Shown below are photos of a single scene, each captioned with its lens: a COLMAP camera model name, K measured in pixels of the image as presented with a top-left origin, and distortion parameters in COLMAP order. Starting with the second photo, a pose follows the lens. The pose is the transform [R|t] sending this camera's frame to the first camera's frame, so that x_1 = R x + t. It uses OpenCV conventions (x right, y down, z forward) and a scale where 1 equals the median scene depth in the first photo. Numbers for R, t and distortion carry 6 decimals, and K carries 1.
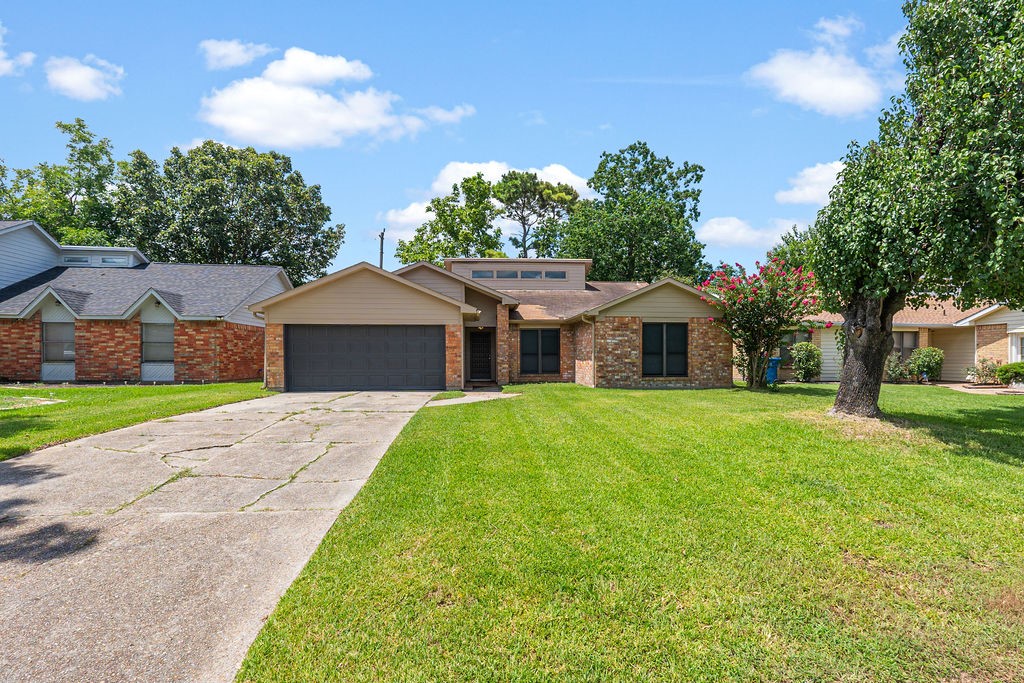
lens RADIAL K [[472.8, 0, 512.0], [0, 472.8, 346.9], [0, 0, 1]] dist [-0.003772, 0.000136]
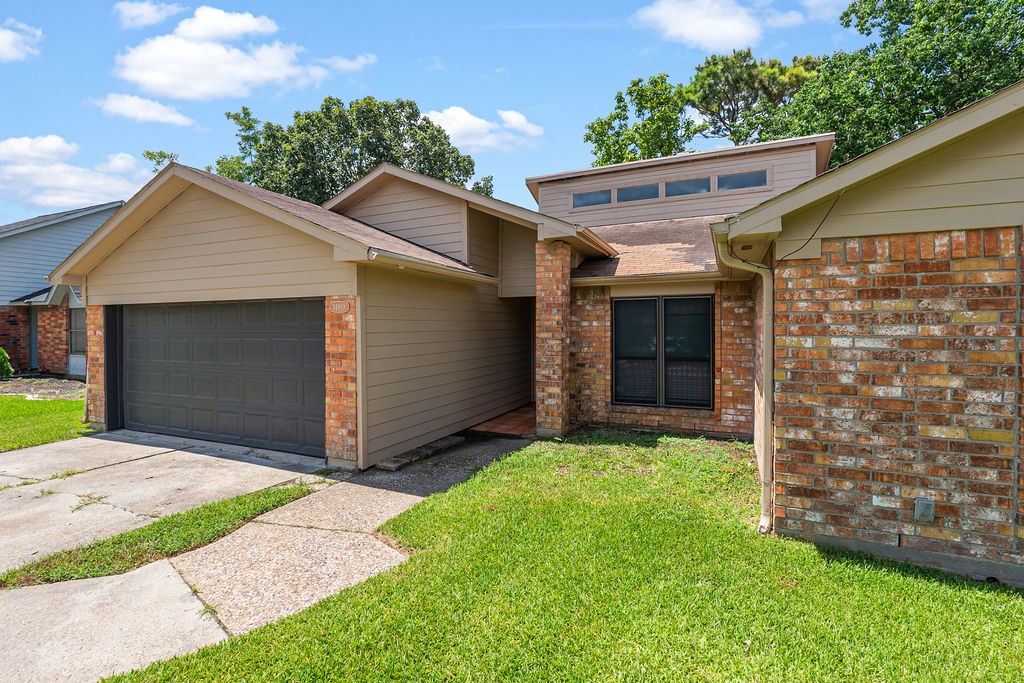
lens RADIAL K [[472.8, 0, 510.4], [0, 472.8, 327.2], [0, 0, 1]] dist [-0.003772, 0.000136]
pose [[0.879210, -0.002639, -0.476427, 0.137605], [0.013340, 0.999729, 0.019081, -0.021351], [0.476248, -0.023132, 0.879007, 0.571472]]
